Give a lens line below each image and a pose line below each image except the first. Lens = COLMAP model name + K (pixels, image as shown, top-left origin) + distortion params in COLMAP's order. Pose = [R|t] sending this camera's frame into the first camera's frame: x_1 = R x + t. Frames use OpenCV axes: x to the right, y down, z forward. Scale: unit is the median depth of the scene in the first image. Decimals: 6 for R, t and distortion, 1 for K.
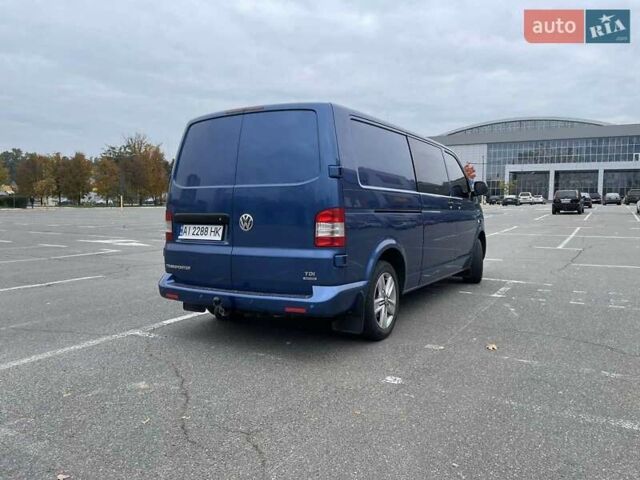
lens RADIAL K [[482.5, 0, 326.2], [0, 482.5, 240.6], [0, 0, 1]] dist [0.084048, -0.113114]
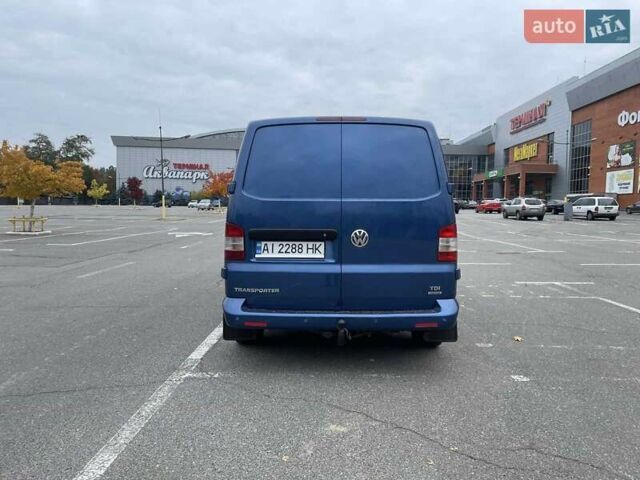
lens RADIAL K [[482.5, 0, 326.2], [0, 482.5, 240.6], [0, 0, 1]] dist [0.084048, -0.113114]
pose [[0.867132, -0.020669, 0.497649, -0.674035], [0.023553, 0.999722, 0.000482, -0.034242], [-0.497521, 0.011303, 0.867378, 0.204242]]
